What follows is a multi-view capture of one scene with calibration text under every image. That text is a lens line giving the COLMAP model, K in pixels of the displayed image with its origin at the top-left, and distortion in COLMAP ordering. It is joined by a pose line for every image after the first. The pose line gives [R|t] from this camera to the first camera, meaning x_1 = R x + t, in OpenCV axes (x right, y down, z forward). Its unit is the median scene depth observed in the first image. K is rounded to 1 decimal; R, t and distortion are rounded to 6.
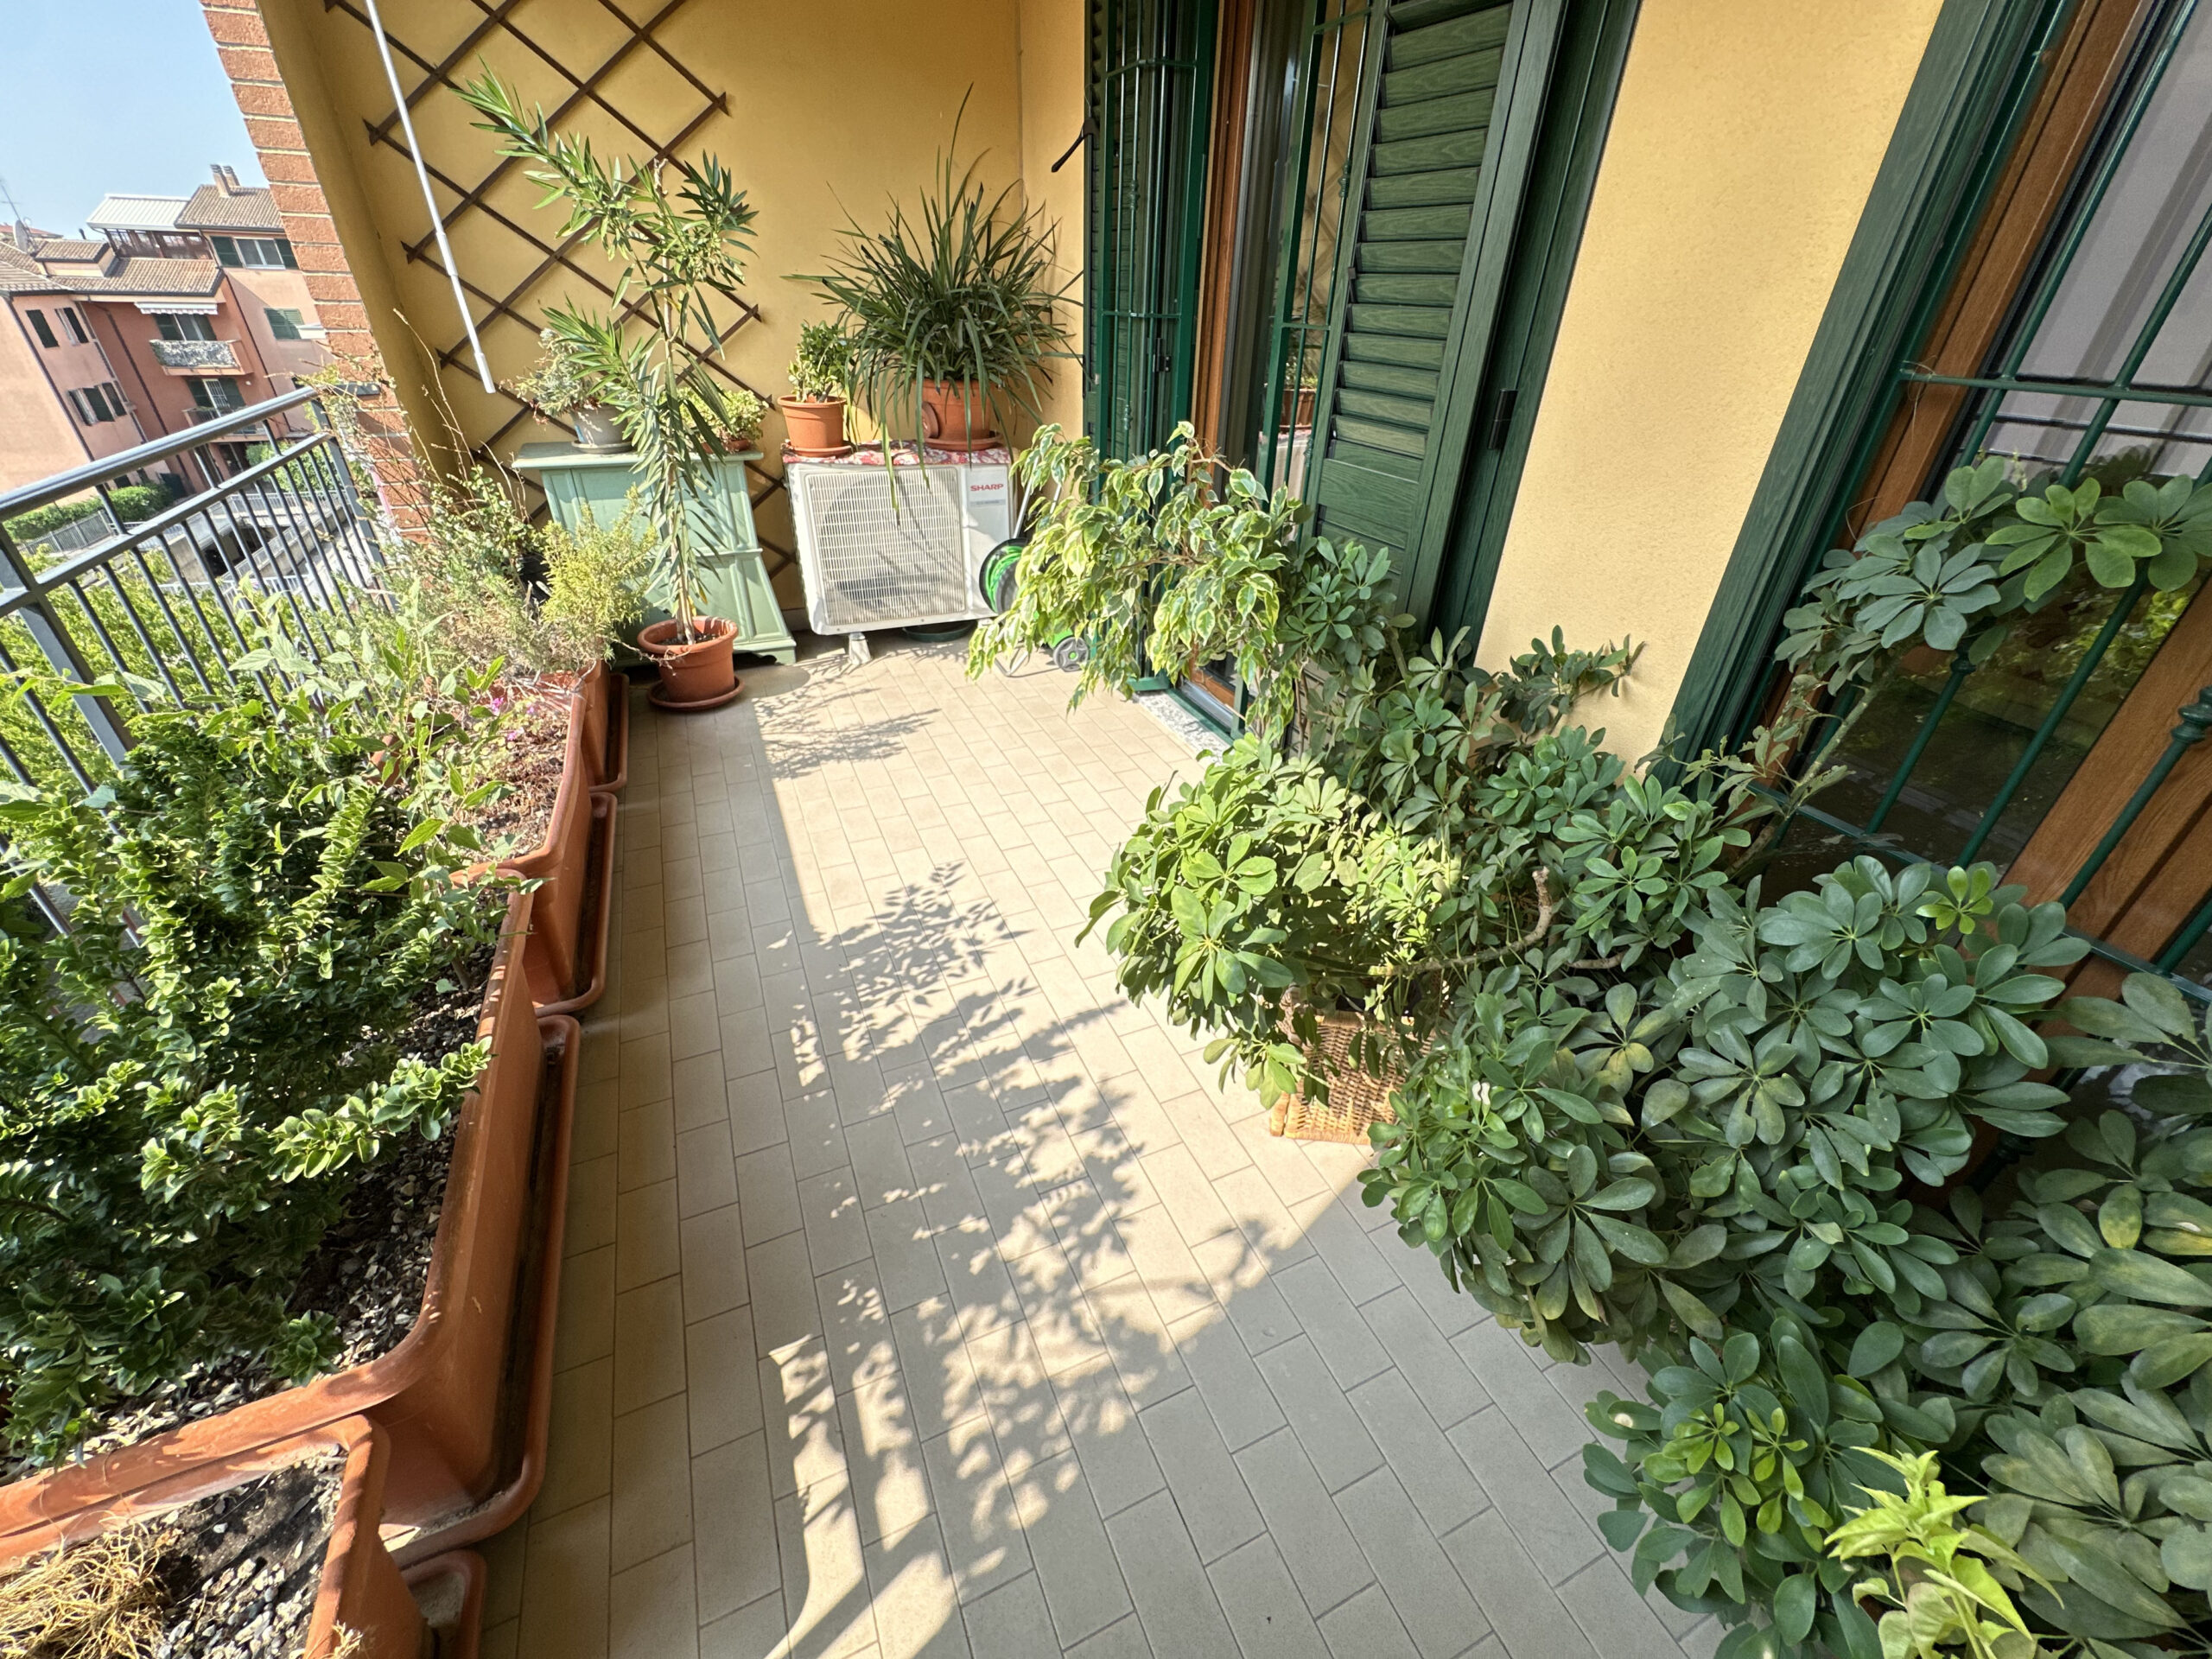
lens RADIAL K [[885.6, 0, 1108.5], [0, 885.6, 826.9], [0, 0, 1]] dist [-0.004938, 0.001021]
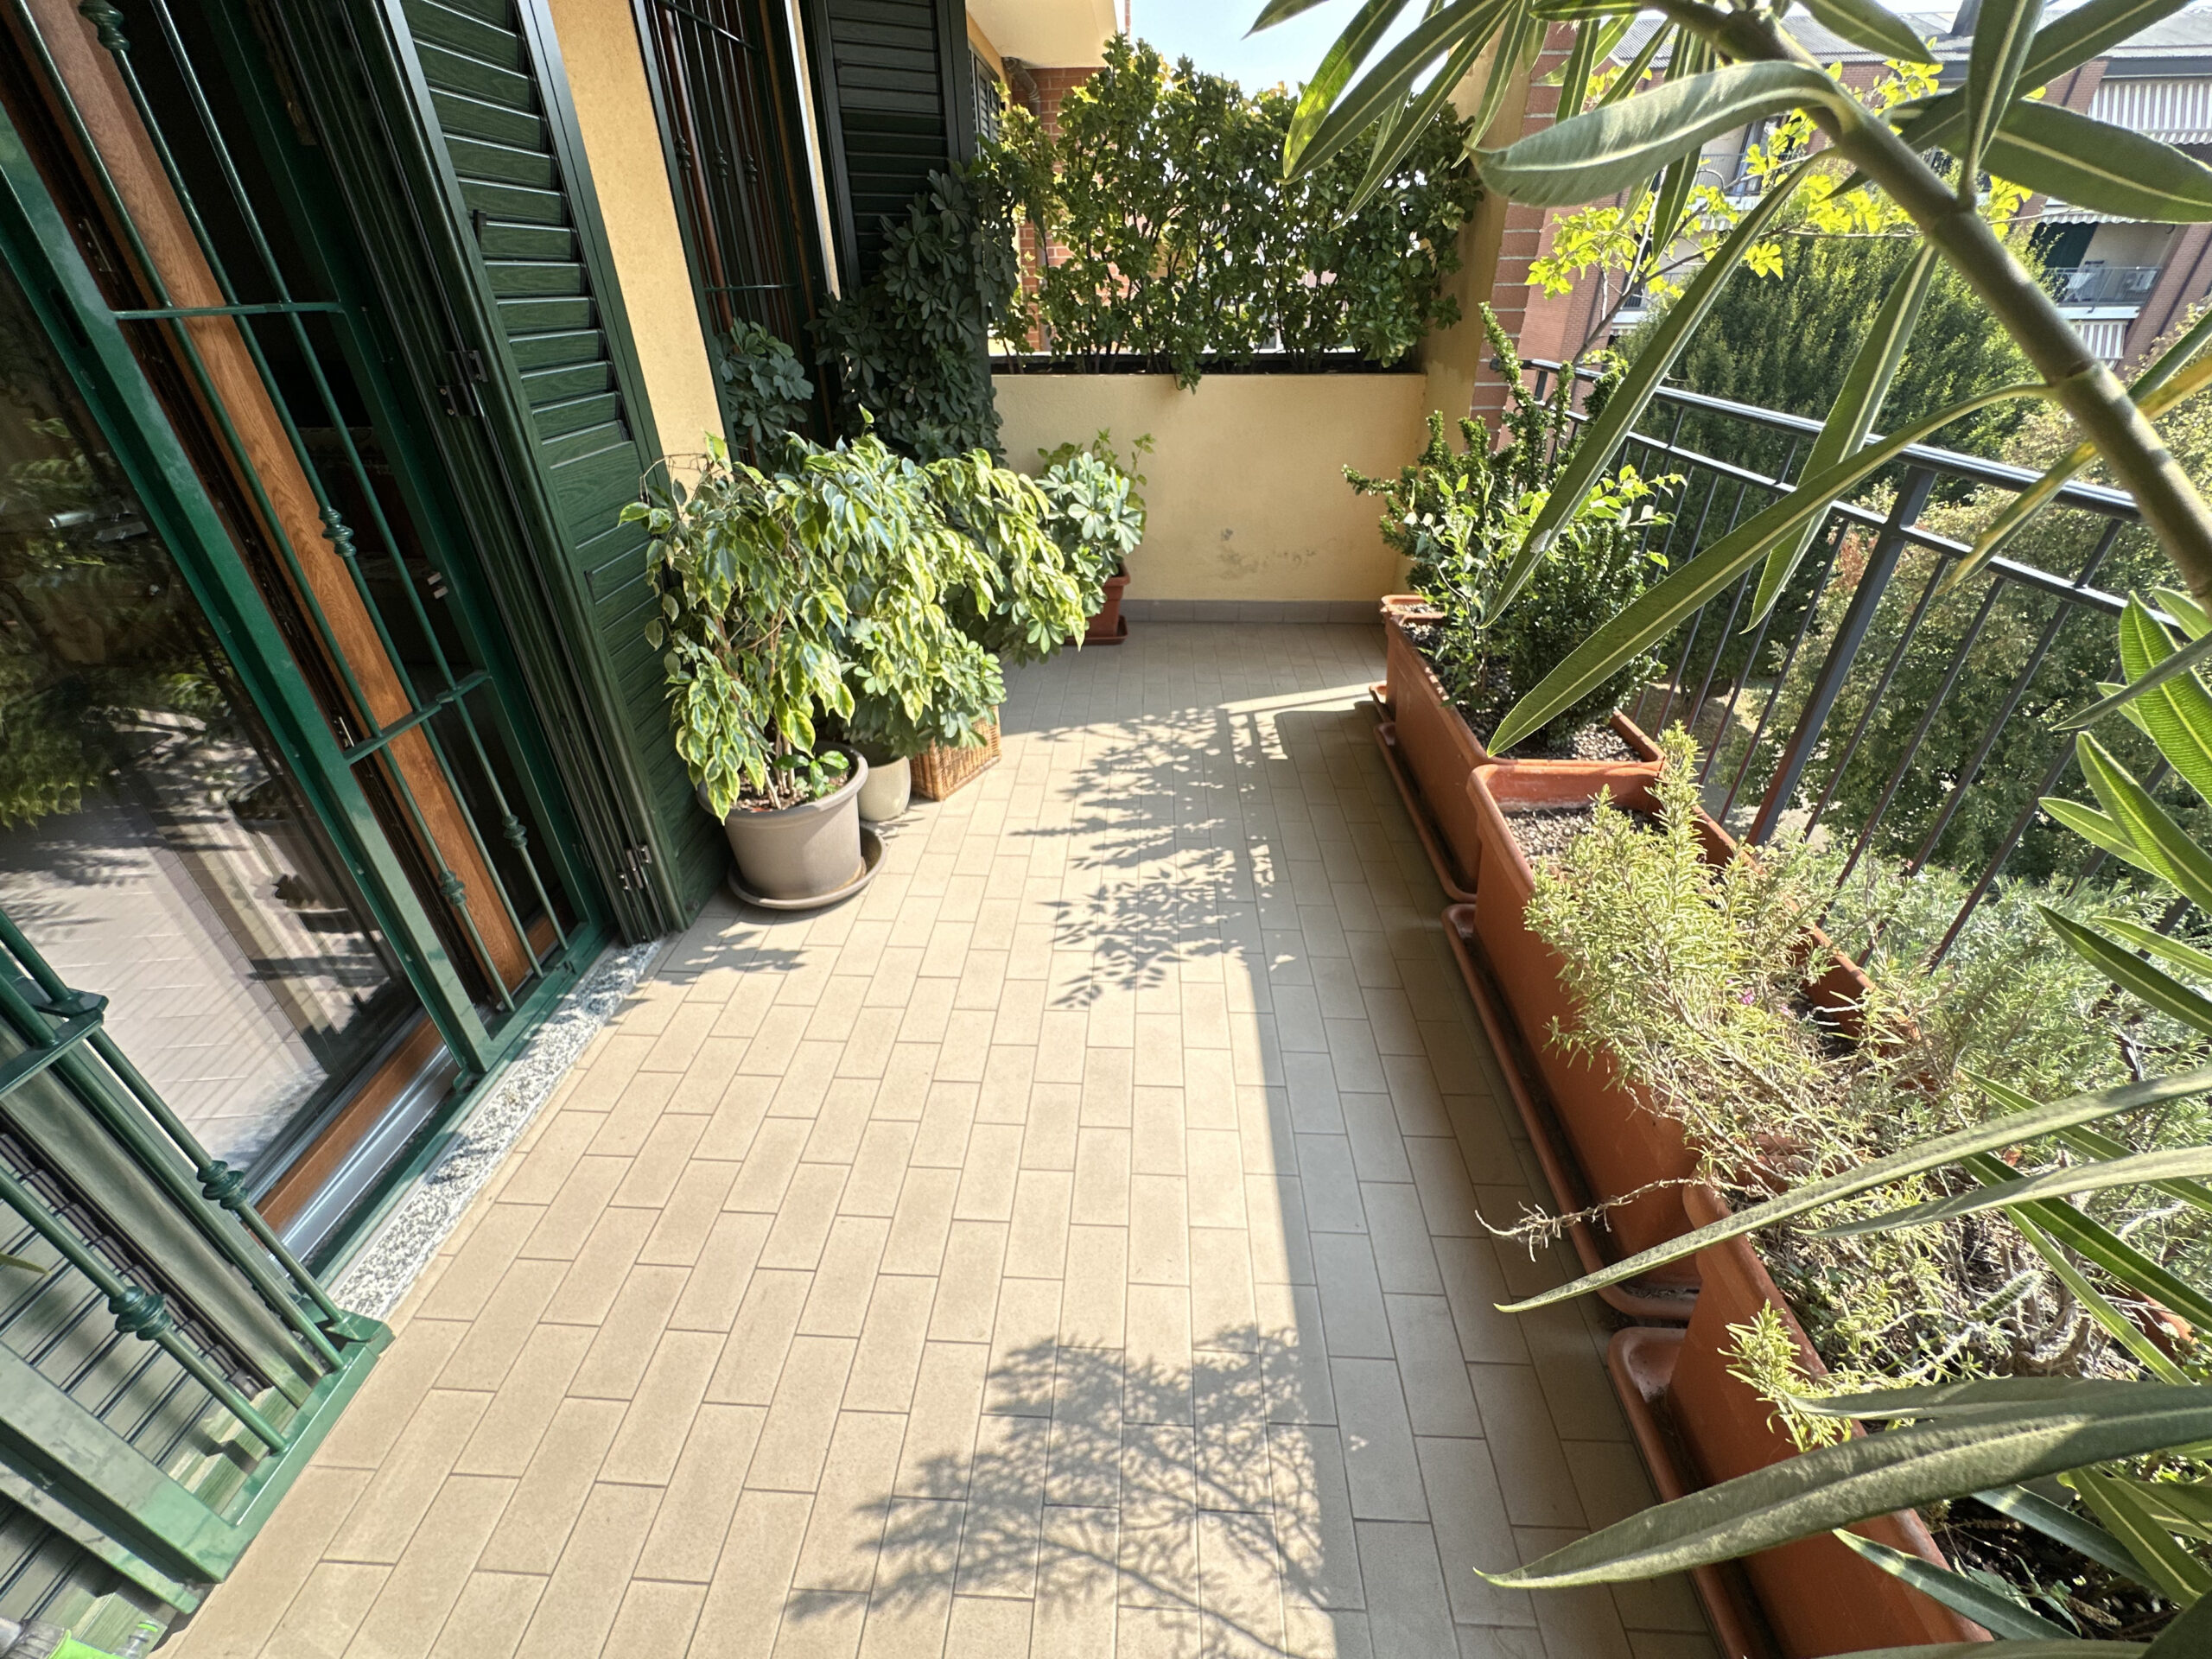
lens RADIAL K [[885.6, 0, 1108.5], [0, 885.6, 826.9], [0, 0, 1]] dist [-0.004938, 0.001021]
pose [[-0.891392, -0.260516, 0.370880, -0.586577], [0.219839, 0.467071, 0.856455, -0.881391], [-0.396347, 0.844971, -0.359072, 1.461167]]
